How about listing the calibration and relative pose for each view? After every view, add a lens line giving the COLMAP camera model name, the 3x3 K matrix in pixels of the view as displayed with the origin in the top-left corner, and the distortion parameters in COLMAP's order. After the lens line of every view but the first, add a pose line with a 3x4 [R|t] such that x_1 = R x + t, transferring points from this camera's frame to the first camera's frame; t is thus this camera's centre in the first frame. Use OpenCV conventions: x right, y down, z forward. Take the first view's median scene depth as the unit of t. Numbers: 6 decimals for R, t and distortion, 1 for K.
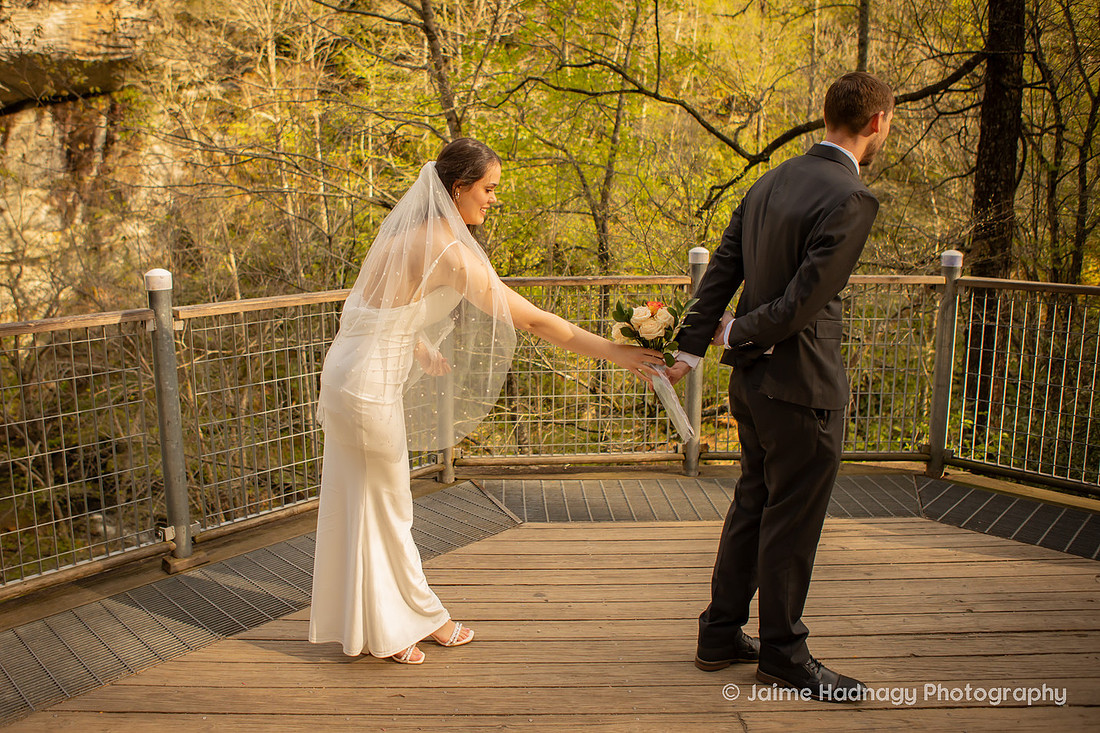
lens RADIAL K [[877.6, 0, 483.1], [0, 877.6, 323.4], [0, 0, 1]] dist [-0.099790, 0.073944]
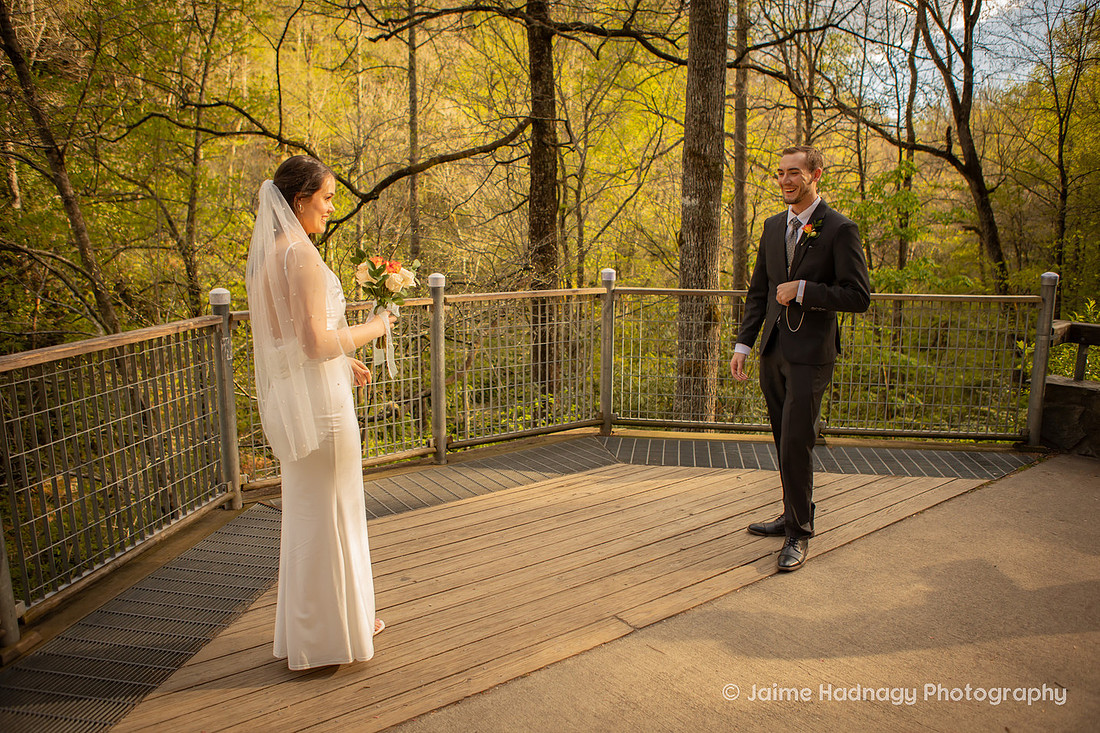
lens RADIAL K [[782.1, 0, 563.4], [0, 782.1, 362.6], [0, 0, 1]] dist [-0.102945, 0.067062]
pose [[0.804035, -0.097078, 0.586604, -0.093949], [0.082138, 0.995257, 0.052123, -0.002473], [-0.588882, 0.006274, 0.808195, 0.013254]]
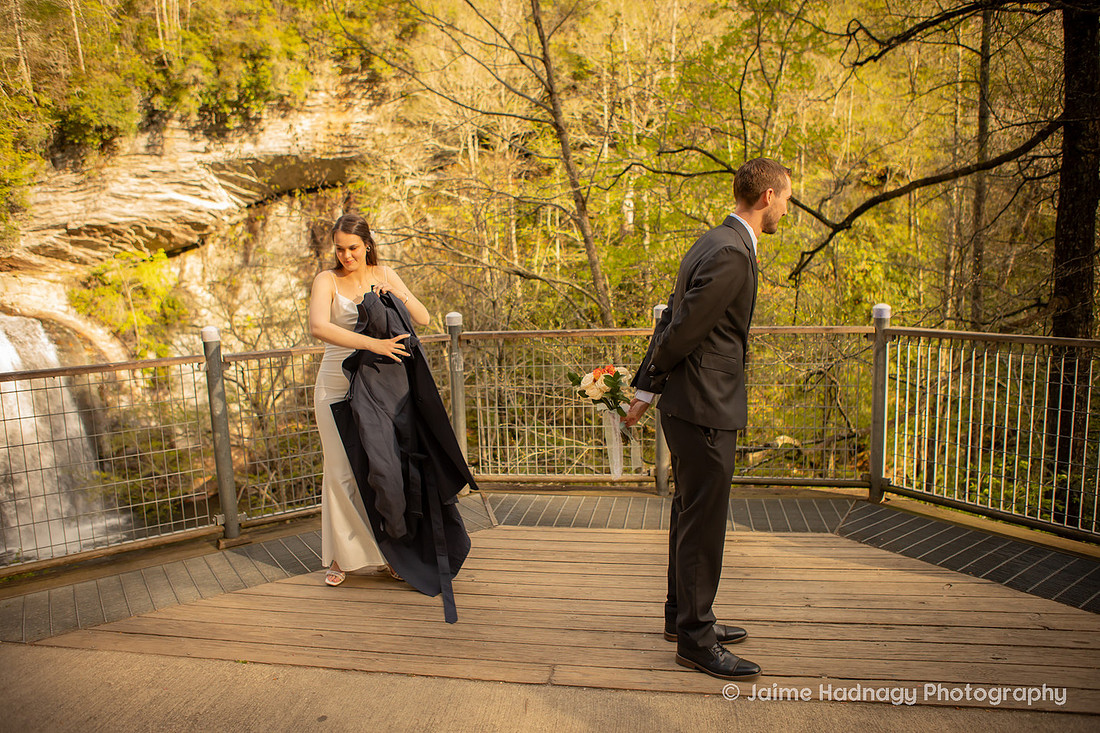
lens RADIAL K [[775.0, 0, 550.0], [0, 775.0, 361.9], [0, 0, 1]] dist [-0.104374, 0.077162]
pose [[0.986081, -0.000886, -0.166261, 0.102112], [-0.002420, 0.999803, -0.019682, 0.005036], [0.166246, 0.019811, 0.985885, -0.028878]]
